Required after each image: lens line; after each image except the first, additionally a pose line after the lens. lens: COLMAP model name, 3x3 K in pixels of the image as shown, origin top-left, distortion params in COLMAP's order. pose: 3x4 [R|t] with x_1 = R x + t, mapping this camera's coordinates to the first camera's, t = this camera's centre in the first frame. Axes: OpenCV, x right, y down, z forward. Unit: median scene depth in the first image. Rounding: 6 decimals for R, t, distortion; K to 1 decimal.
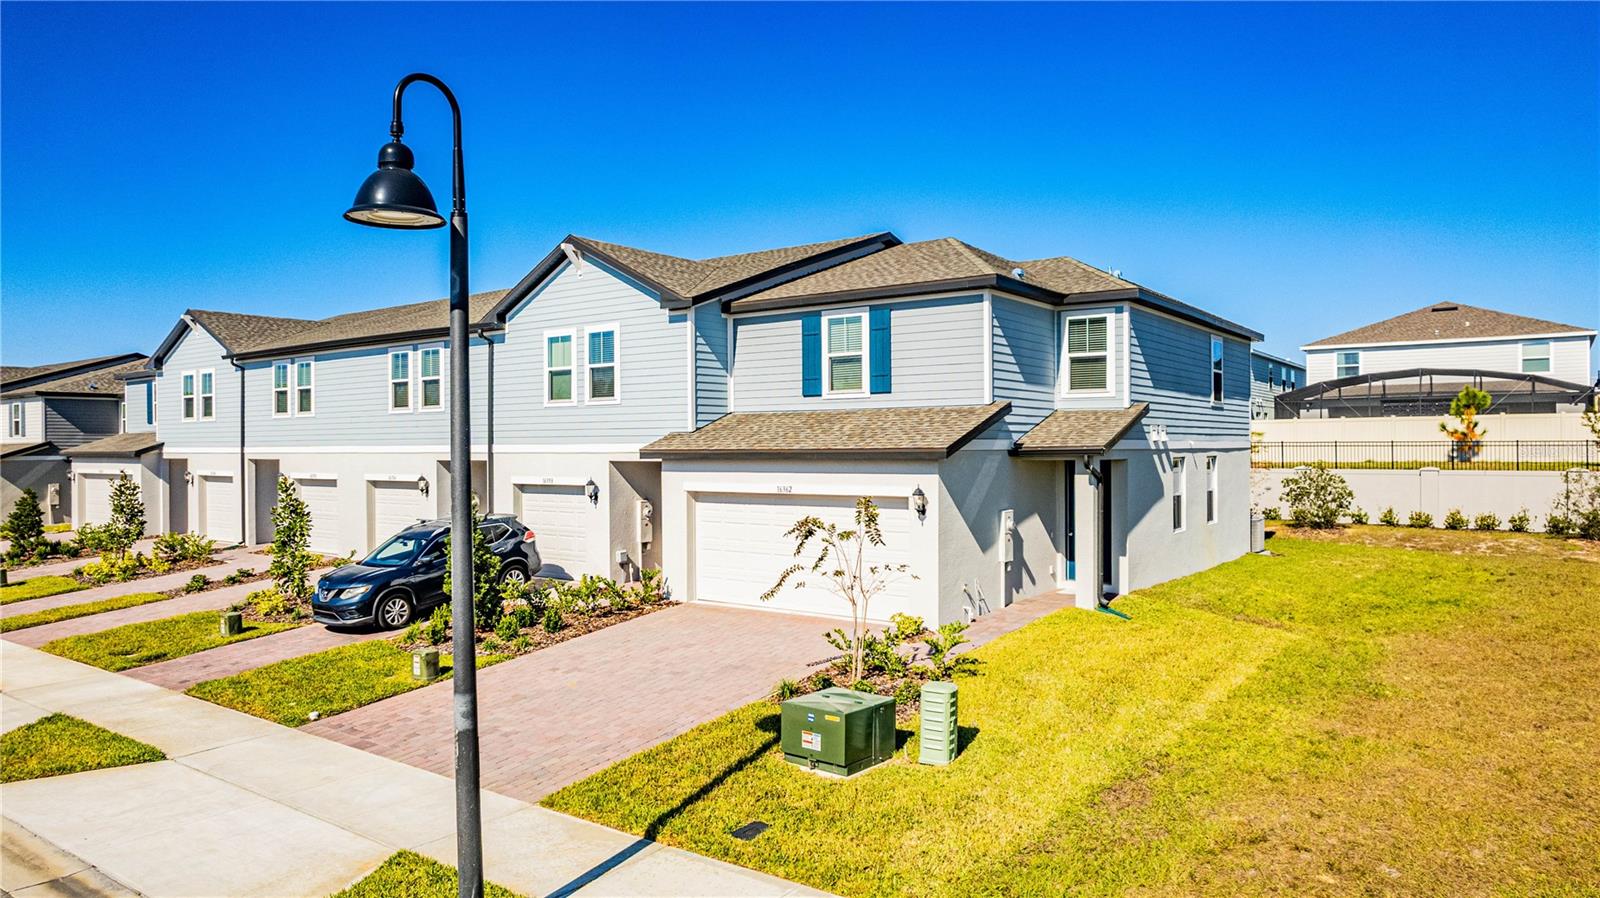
lens RADIAL K [[1022.1, 0, 800.0], [0, 1022.1, 449.0], [0, 0, 1]] dist [-0.004160, 0.001526]
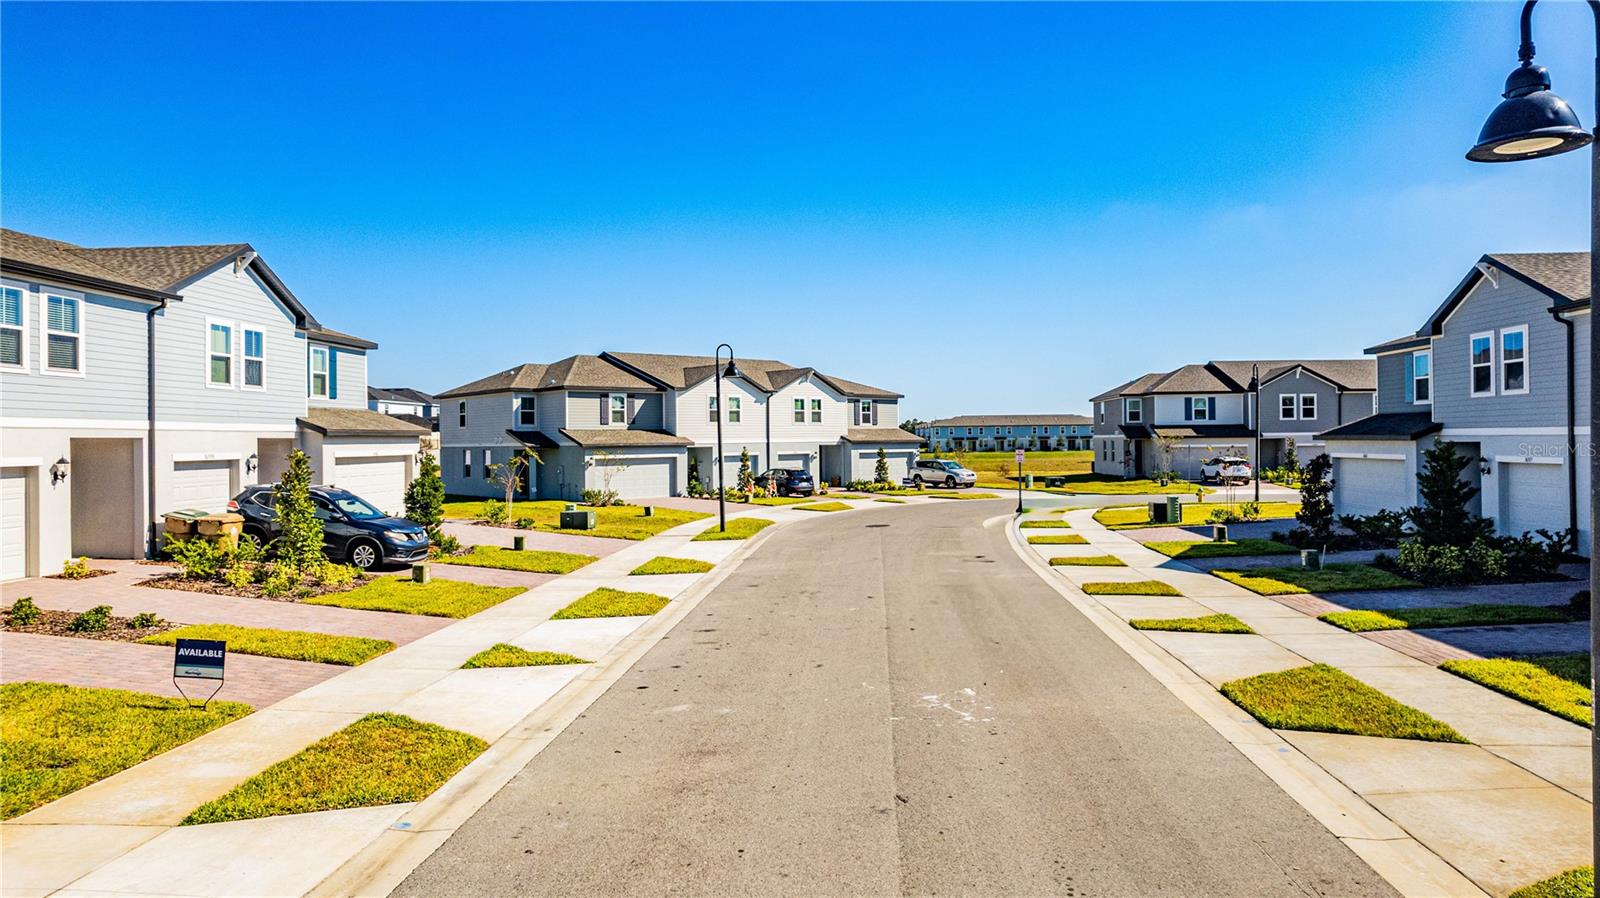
lens RADIAL K [[1022.1, 0, 800.0], [0, 1022.1, 449.0], [0, 0, 1]] dist [-0.004160, 0.001526]
pose [[-0.531533, -0.011120, 0.846964, -1.520334], [-0.010413, 0.999924, 0.006593, 0.009860], [-0.846973, -0.005315, -0.531609, 1.066154]]
